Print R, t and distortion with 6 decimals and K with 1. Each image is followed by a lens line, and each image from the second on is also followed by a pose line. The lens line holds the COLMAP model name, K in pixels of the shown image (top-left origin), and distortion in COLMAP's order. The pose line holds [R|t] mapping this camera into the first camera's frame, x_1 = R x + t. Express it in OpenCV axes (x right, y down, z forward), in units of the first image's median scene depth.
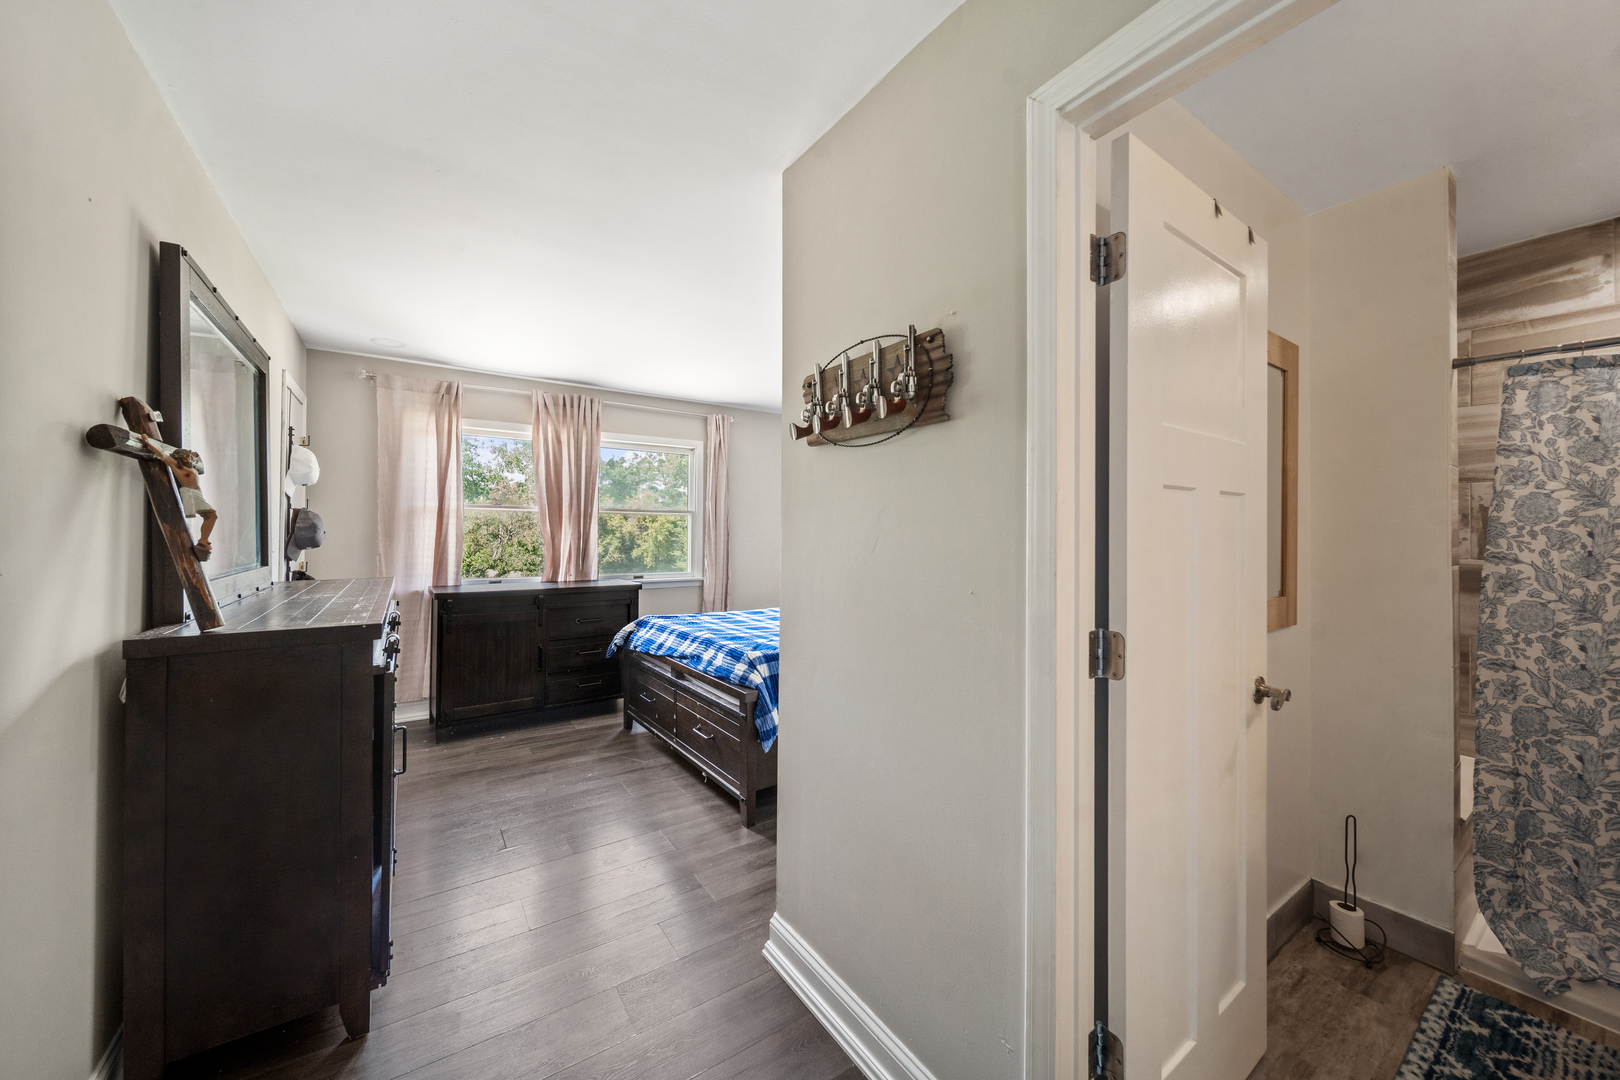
lens RADIAL K [[585.1, 0, 804.3], [0, 585.1, 536.2], [0, 0, 1]] dist [-0.001098, -0.000037]
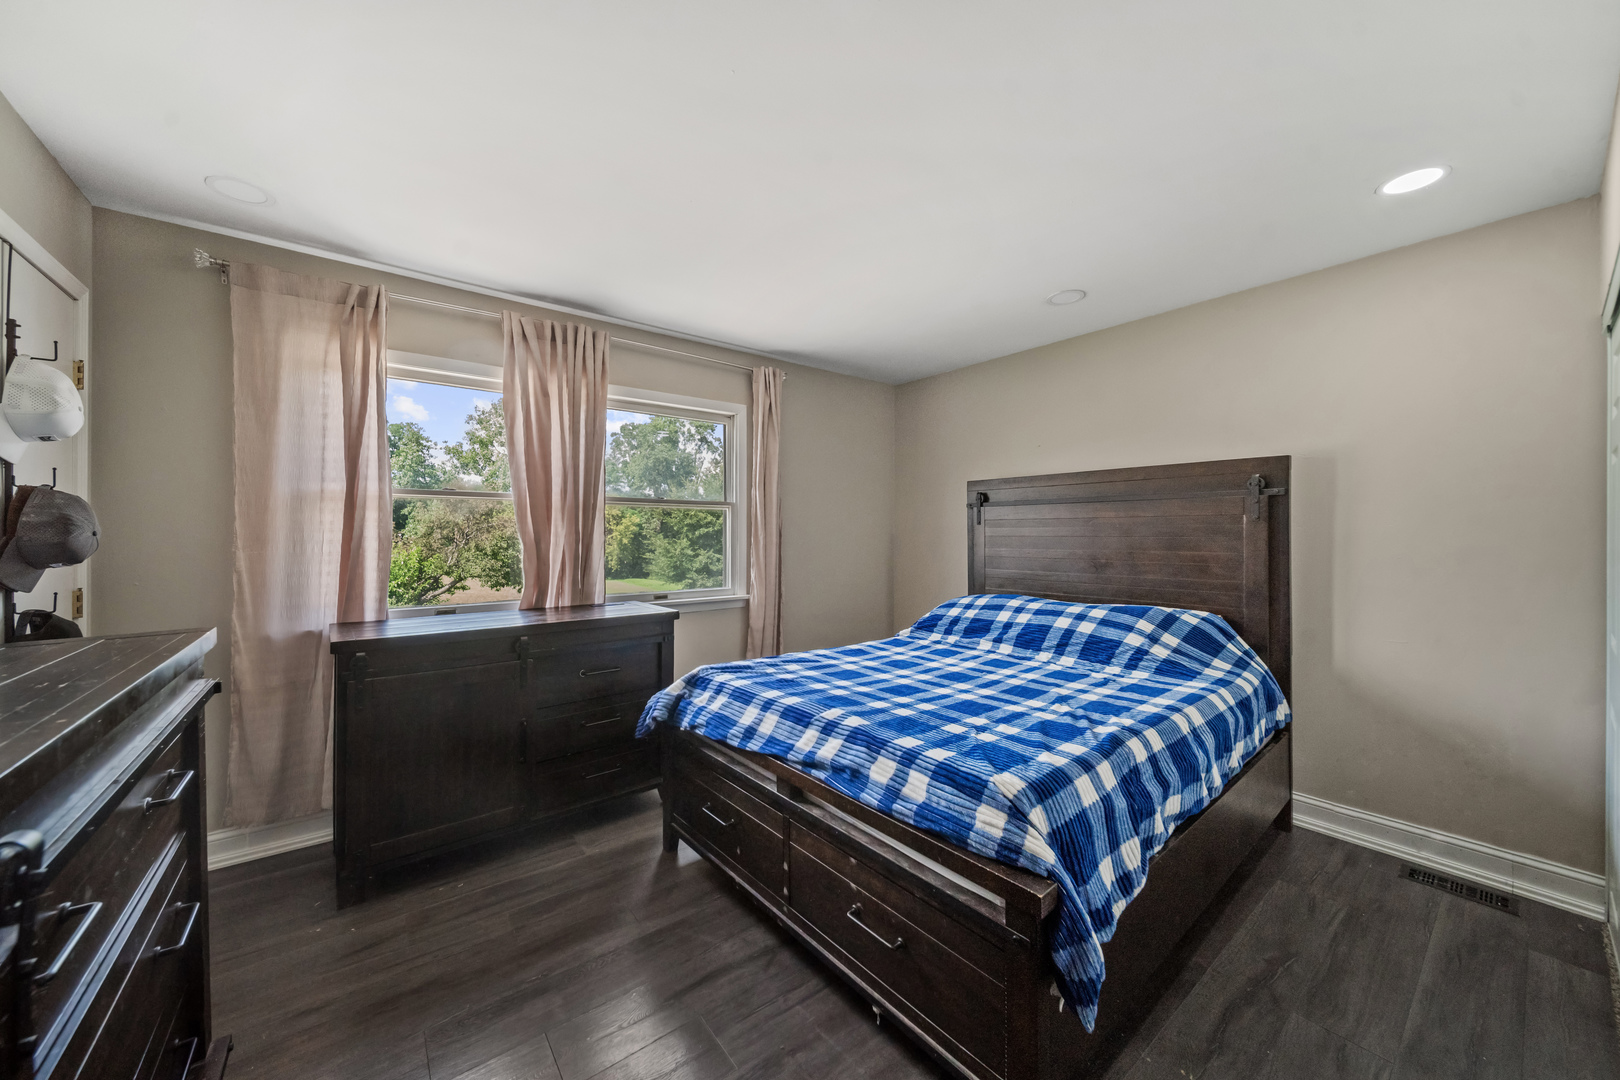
lens RADIAL K [[586.3, 0, 810.0], [0, 586.3, 540.0], [0, 0, 1]] dist [-0.000126, -0.000270]
pose [[0.997929, -0.006904, 0.063960, -0.188353], [0.006700, 0.999972, 0.003399, 0.001173], [-0.063982, -0.002964, 0.997947, 0.367795]]
